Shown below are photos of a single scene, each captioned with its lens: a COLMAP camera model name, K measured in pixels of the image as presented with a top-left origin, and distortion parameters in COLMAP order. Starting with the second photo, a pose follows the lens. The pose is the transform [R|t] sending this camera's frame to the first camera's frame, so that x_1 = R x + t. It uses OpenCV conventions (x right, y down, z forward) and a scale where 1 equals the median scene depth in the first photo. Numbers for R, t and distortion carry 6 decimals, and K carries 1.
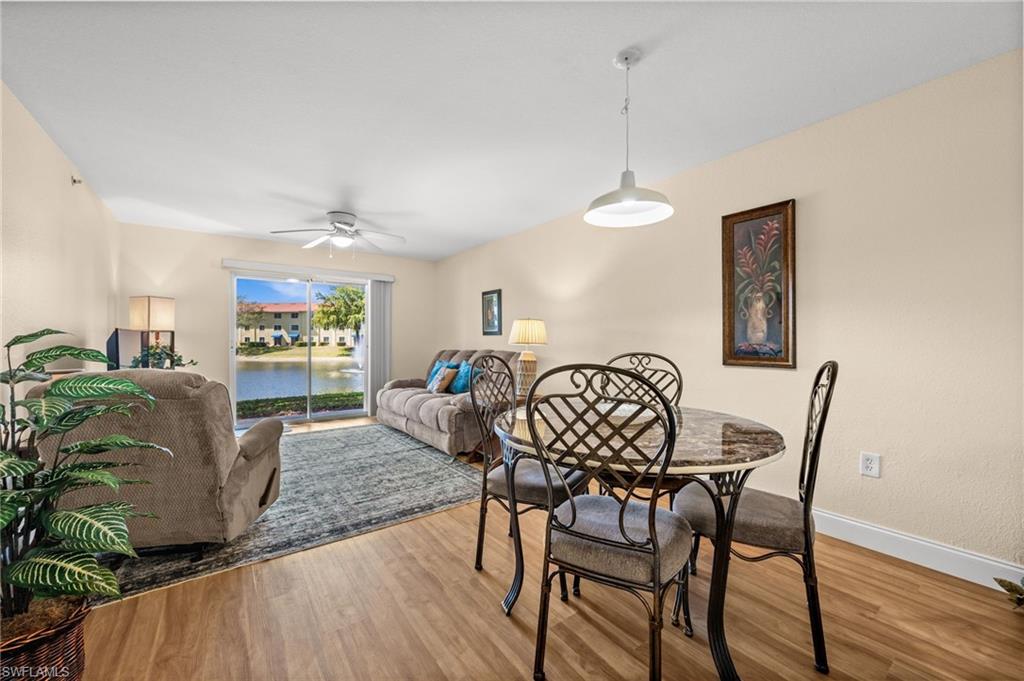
lens RADIAL K [[399.1, 0, 512.9], [0, 399.1, 340.6], [0, 0, 1]] dist [-0.000985, -0.000047]
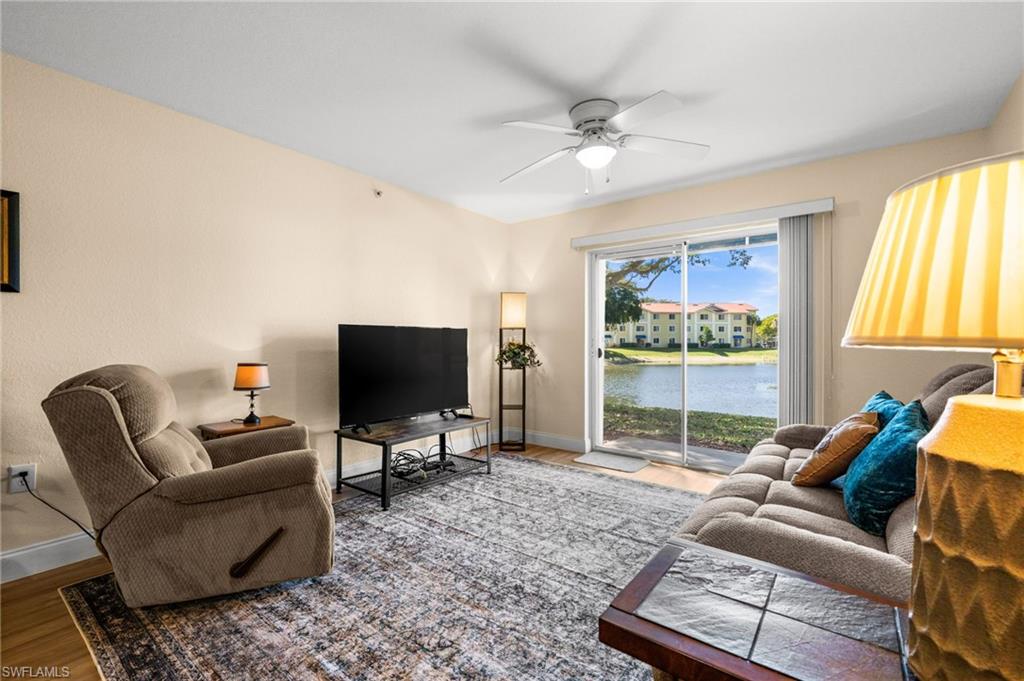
lens RADIAL K [[442.5, 0, 512.0], [0, 442.5, 340.5], [0, 0, 1]] dist [-0.001135, -0.000044]
pose [[0.274390, 0.000097, -0.961618, 0.133700], [-0.003280, 0.999994, -0.000835, 0.006383], [0.961613, 0.003383, 0.274389, 0.740637]]
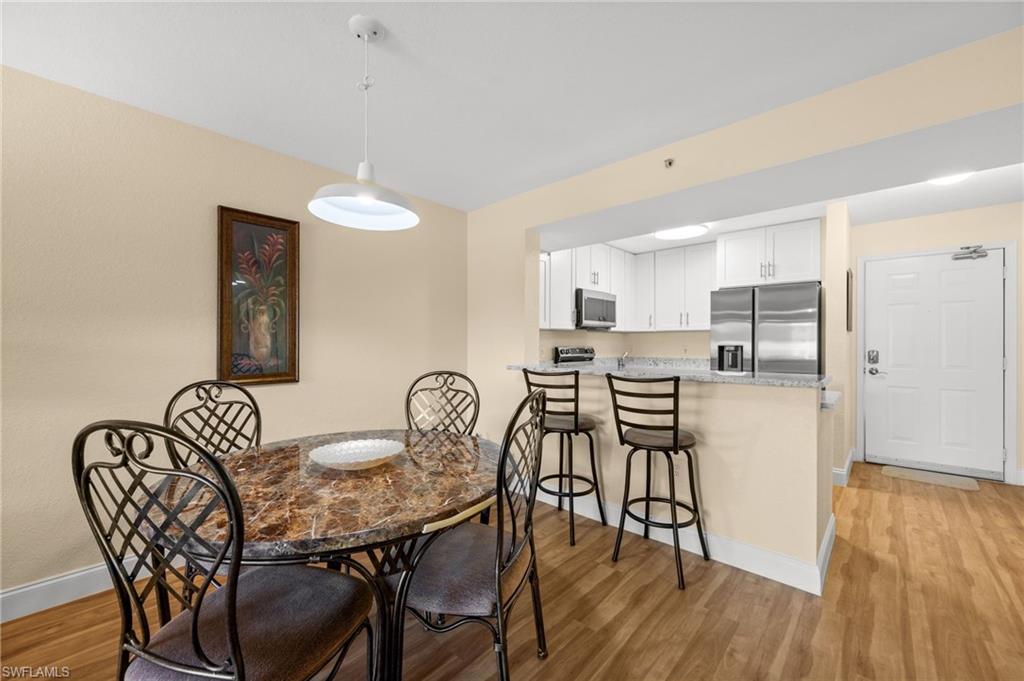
lens RADIAL K [[399.1, 0, 512.9], [0, 399.1, 340.6], [0, 0, 1]] dist [-0.000985, -0.000047]
pose [[-0.187994, 0.006141, 0.982151, -0.269514], [-0.000515, 0.999980, -0.006351, -0.020383], [-0.982170, -0.001700, -0.187987, 0.386158]]
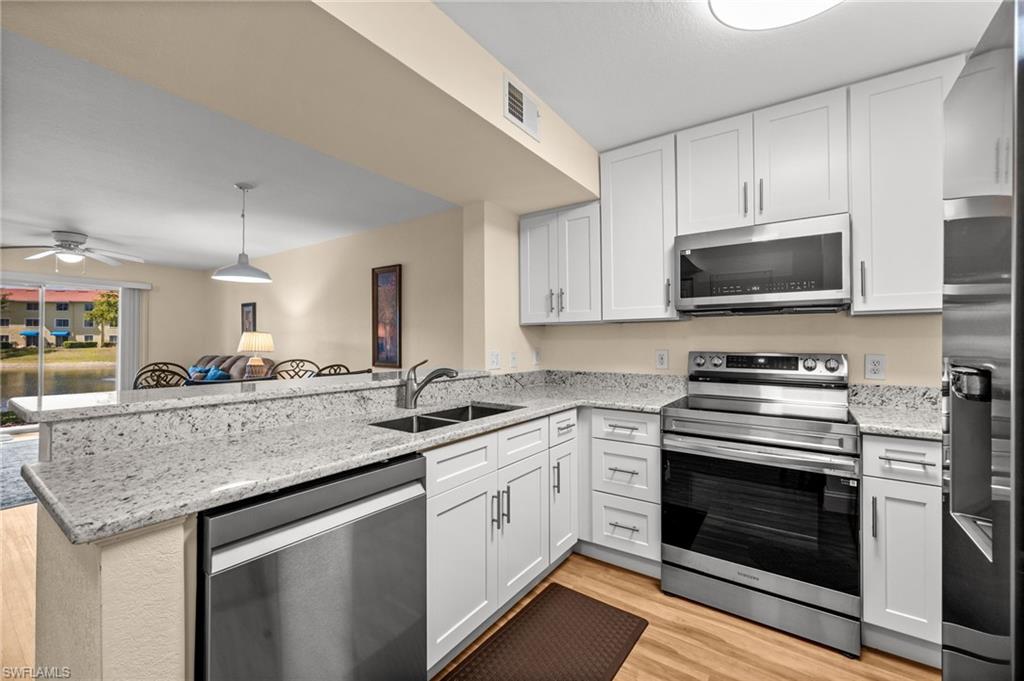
lens RADIAL K [[417.0, 0, 513.0], [0, 417.0, 336.3], [0, 0, 1]] dist [0.000461, 0.000078]
pose [[0.949252, 0.004690, 0.314483, 0.367955], [-0.001789, 0.999953, -0.009512, -0.026460], [-0.314513, 0.008466, 0.949215, -0.463225]]
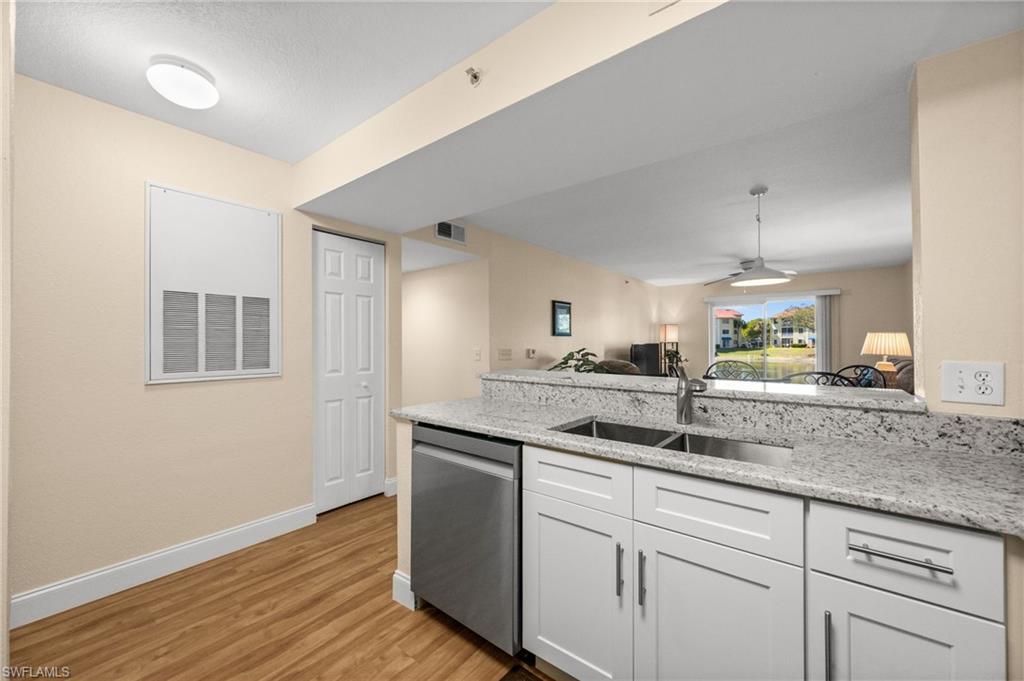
lens RADIAL K [[399.1, 0, 512.9], [0, 399.1, 340.6], [0, 0, 1]] dist [-0.000985, -0.000047]
pose [[0.264825, -0.006110, -0.964277, 0.749306], [0.002362, 0.999981, -0.005687, -0.024854], [0.964294, -0.000771, 0.264835, -0.215210]]
